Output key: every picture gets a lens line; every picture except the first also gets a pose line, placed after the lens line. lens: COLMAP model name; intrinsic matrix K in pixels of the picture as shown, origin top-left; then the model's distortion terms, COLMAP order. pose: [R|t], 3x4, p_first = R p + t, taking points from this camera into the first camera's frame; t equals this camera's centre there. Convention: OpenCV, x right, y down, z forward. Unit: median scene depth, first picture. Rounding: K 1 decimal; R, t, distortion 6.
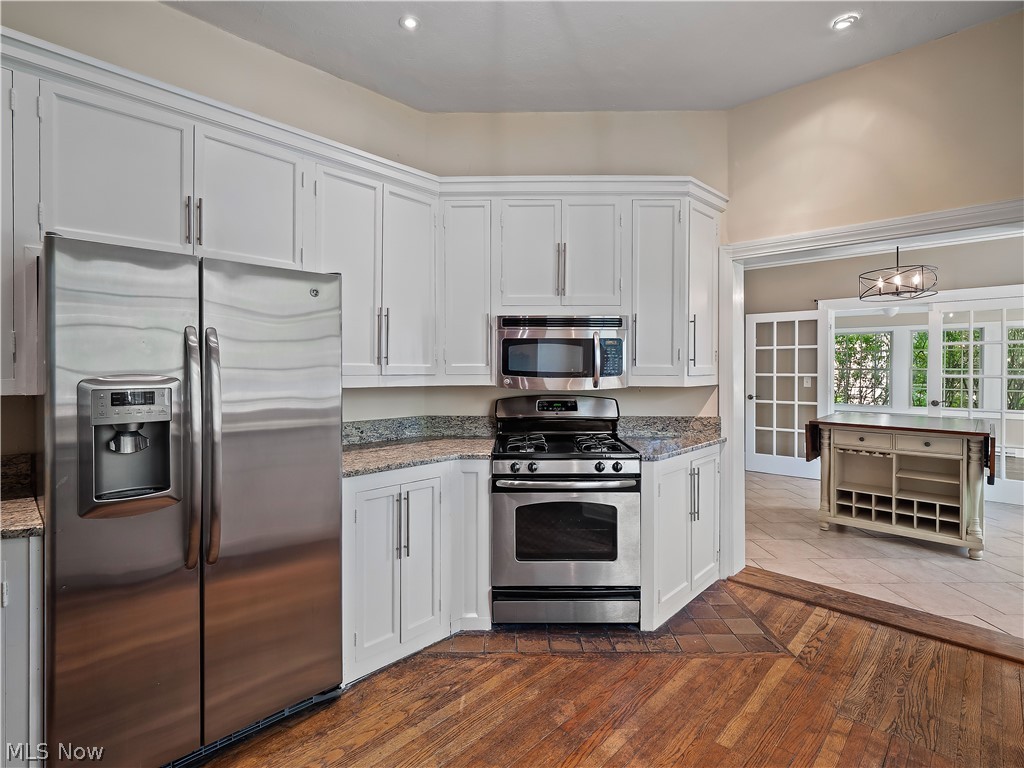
lens RADIAL K [[498.8, 0, 513.5], [0, 498.8, 377.5], [0, 0, 1]] dist [-0.000541, -0.001914]
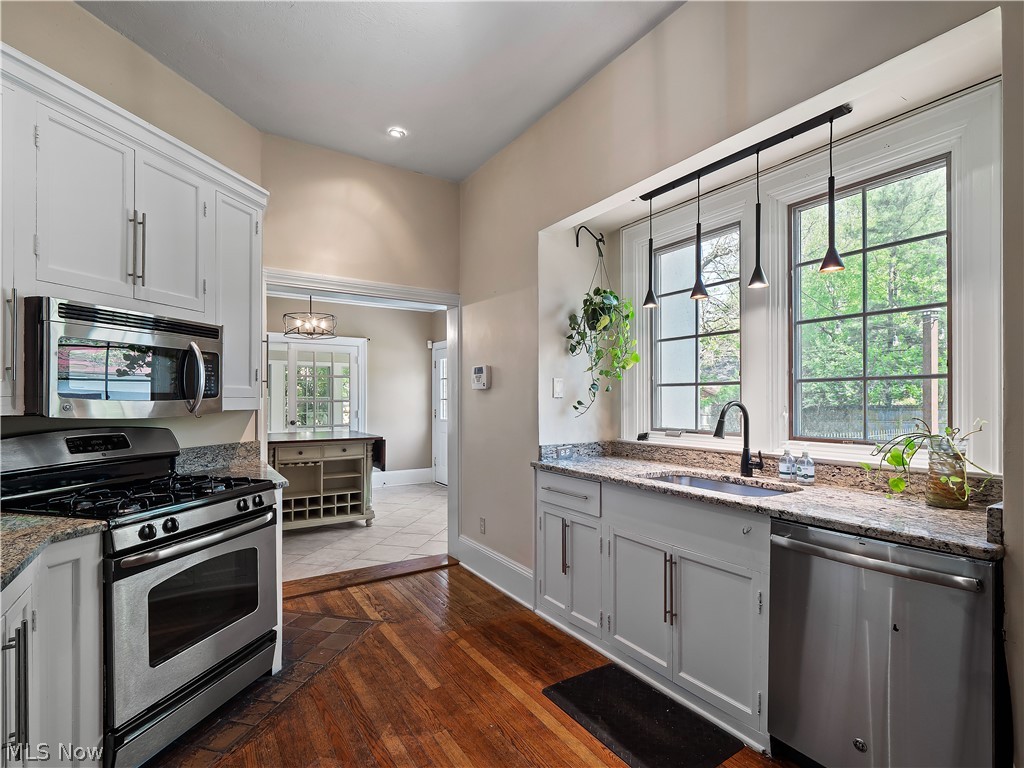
lens RADIAL K [[500.8, 0, 506.7], [0, 500.8, 406.9], [0, 0, 1]] dist [-0.003071, -0.000819]
pose [[0.246853, -0.018090, 0.968884, -0.453043], [0.019788, 0.999711, 0.013625, 0.009581], [-0.968851, 0.015809, 0.247140, 0.305189]]
